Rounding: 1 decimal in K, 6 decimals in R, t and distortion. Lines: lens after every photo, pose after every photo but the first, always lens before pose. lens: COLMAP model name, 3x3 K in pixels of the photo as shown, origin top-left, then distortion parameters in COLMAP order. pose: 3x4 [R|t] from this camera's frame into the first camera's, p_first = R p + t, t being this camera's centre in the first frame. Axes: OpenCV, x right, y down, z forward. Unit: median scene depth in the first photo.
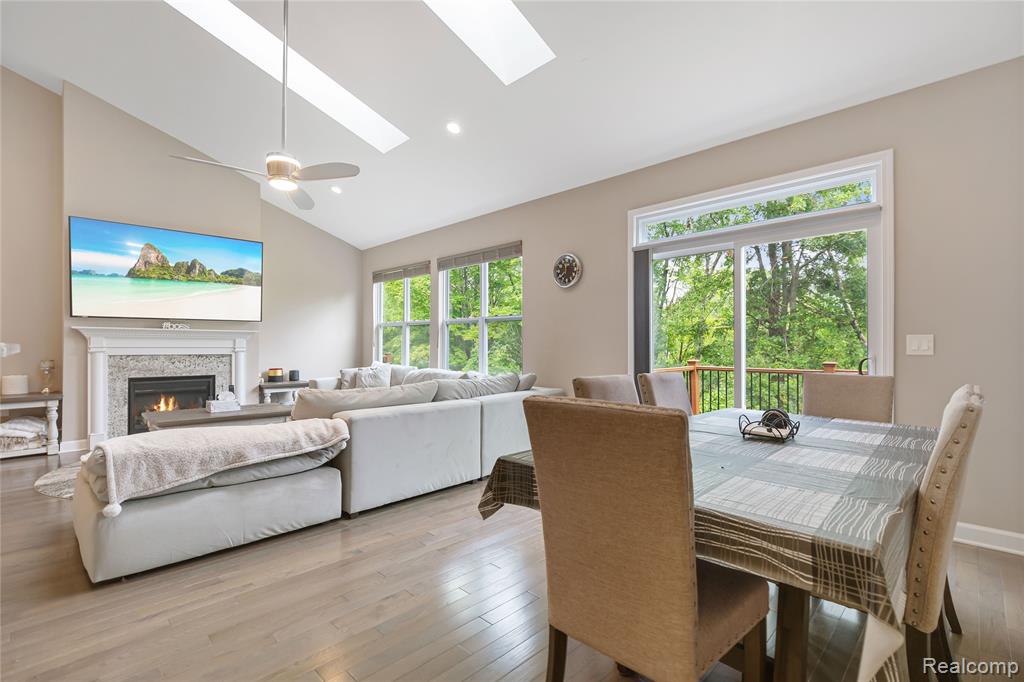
lens RADIAL K [[475.5, 0, 544.6], [0, 475.5, 345.7], [0, 0, 1]] dist [0.001429, 0.002723]
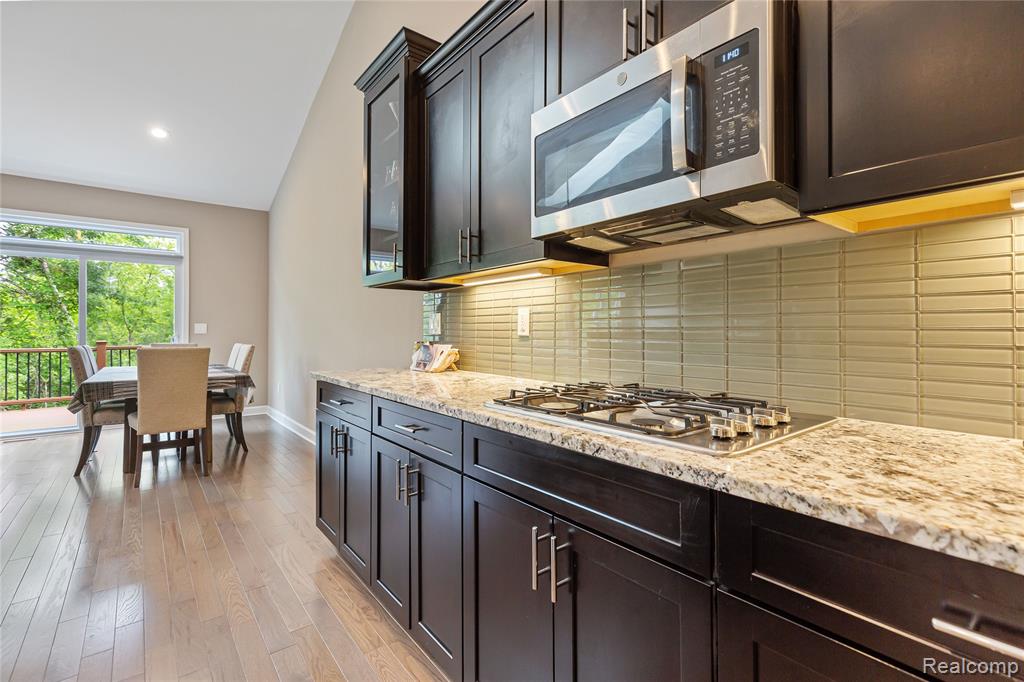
lens RADIAL K [[475.5, 0, 519.3], [0, 475.5, 327.9], [0, 0, 1]] dist [0.001429, 0.002723]
pose [[0.149569, 0.004004, 0.988743, -0.566713], [-0.006660, 0.999973, -0.003042, -0.003762], [-0.988729, -0.006130, 0.149592, -0.362751]]
